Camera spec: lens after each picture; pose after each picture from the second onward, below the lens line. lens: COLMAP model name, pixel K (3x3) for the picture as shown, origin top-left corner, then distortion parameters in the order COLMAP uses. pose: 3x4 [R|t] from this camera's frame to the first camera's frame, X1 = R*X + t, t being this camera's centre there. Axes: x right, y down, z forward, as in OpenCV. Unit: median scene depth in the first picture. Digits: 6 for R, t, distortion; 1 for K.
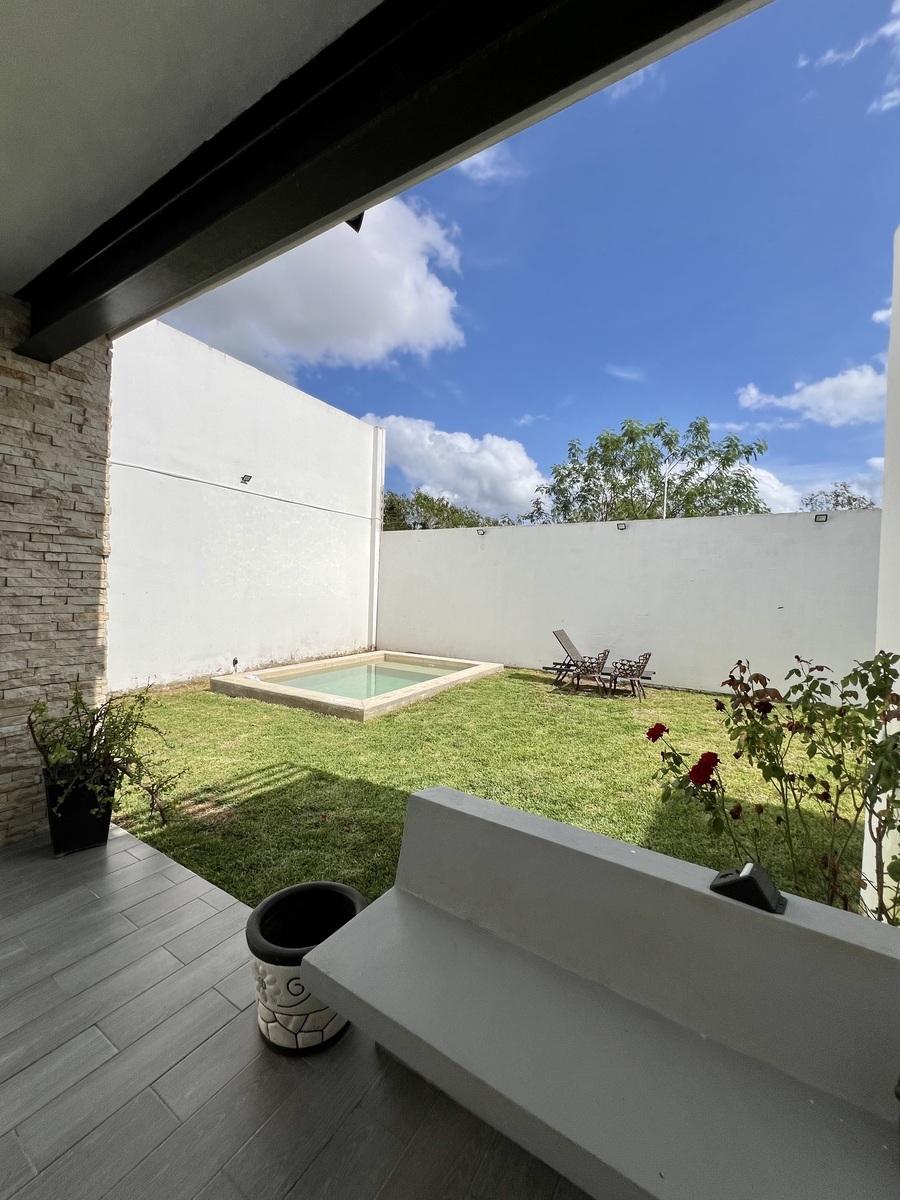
lens RADIAL K [[487.4, 0, 452.4], [0, 487.4, 598.8], [0, 0, 1]] dist [0.000638, -0.000926]
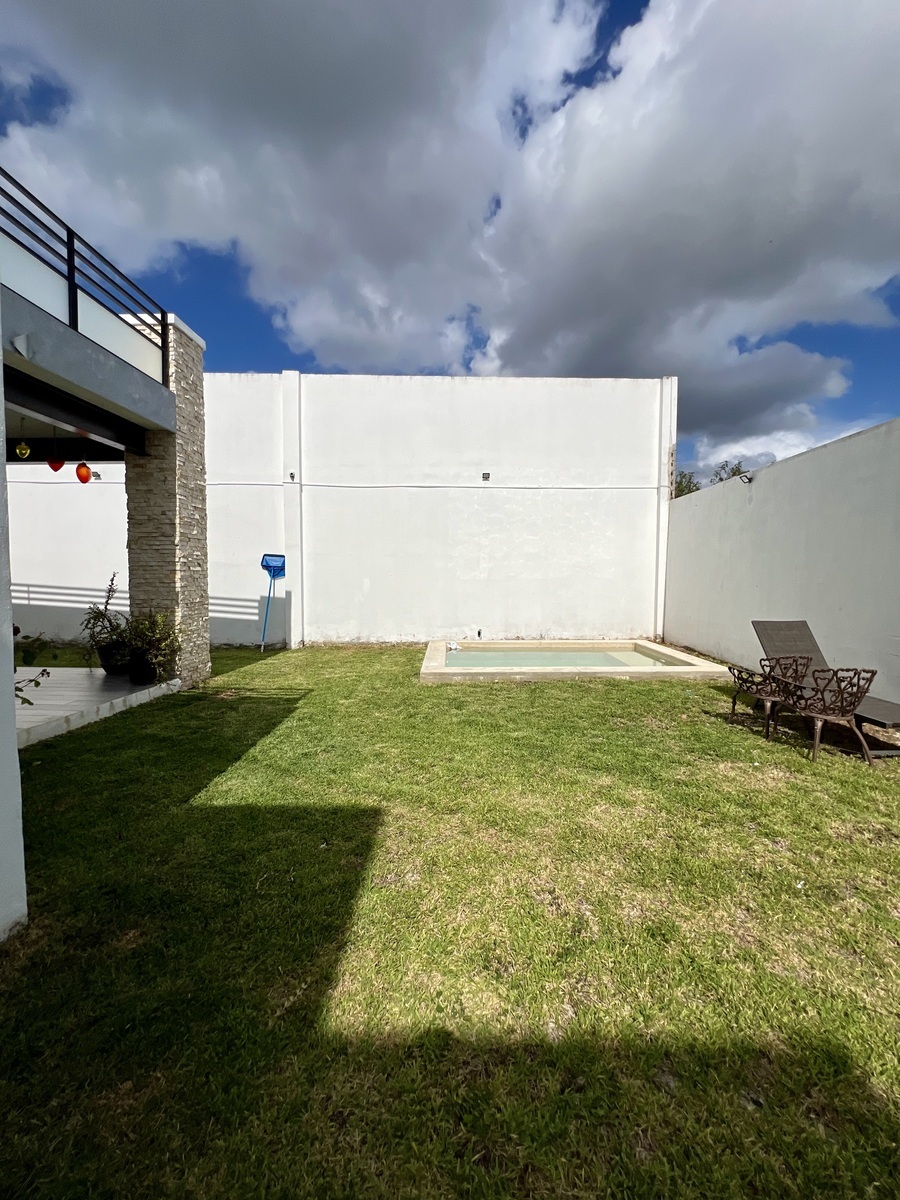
lens RADIAL K [[487.4, 0, 454.8], [0, 487.4, 599.2], [0, 0, 1]] dist [0.000638, -0.000926]
pose [[0.500387, 0.012465, -0.865712, 0.609954], [-0.007828, 0.999921, 0.009873, 0.039861], [0.865767, 0.001837, 0.500445, 0.393239]]
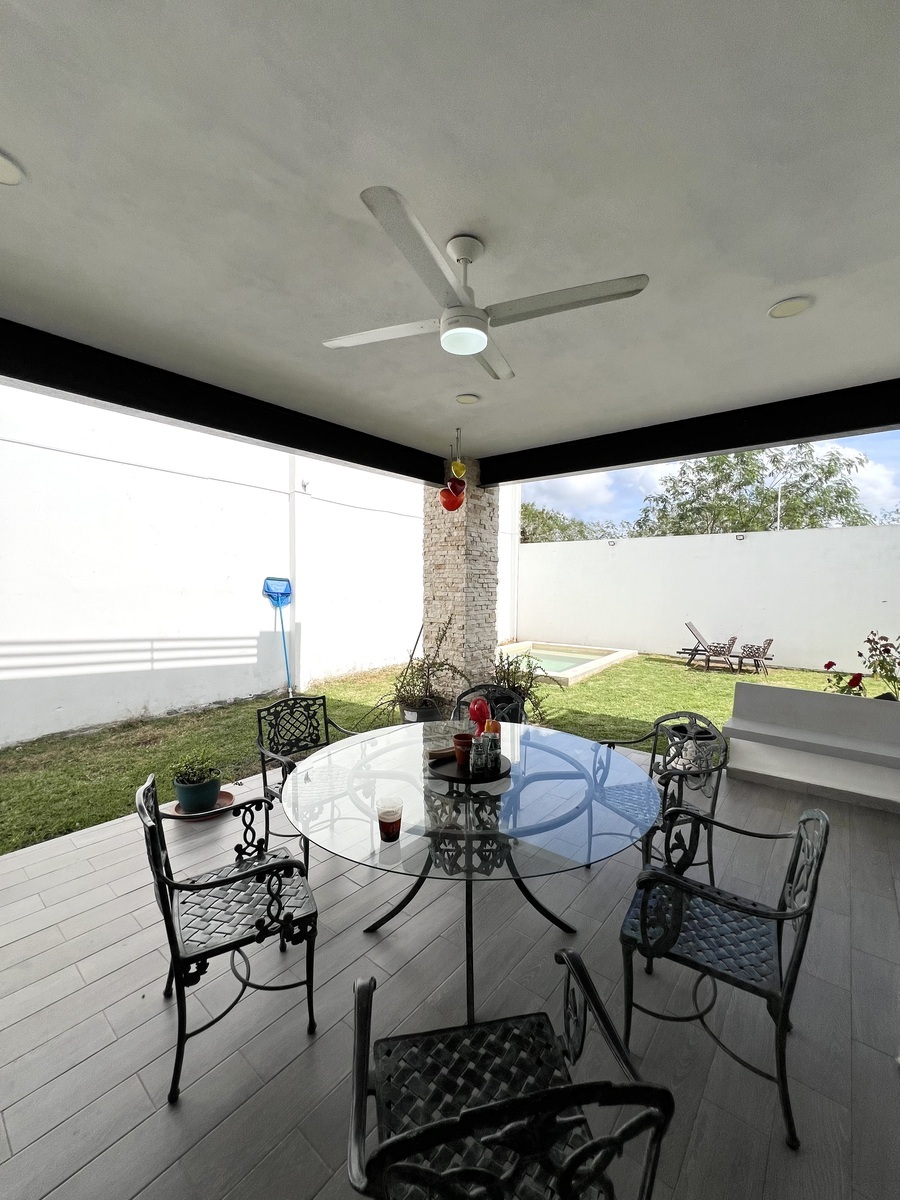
lens RADIAL K [[487.4, 0, 452.7], [0, 487.4, 600.7], [0, 0, 1]] dist [0.000638, -0.000926]
pose [[0.992253, -0.018499, -0.122848, -0.258109], [0.019616, 0.999776, 0.007893, -0.014942], [0.122674, -0.010242, 0.992394, -0.356253]]
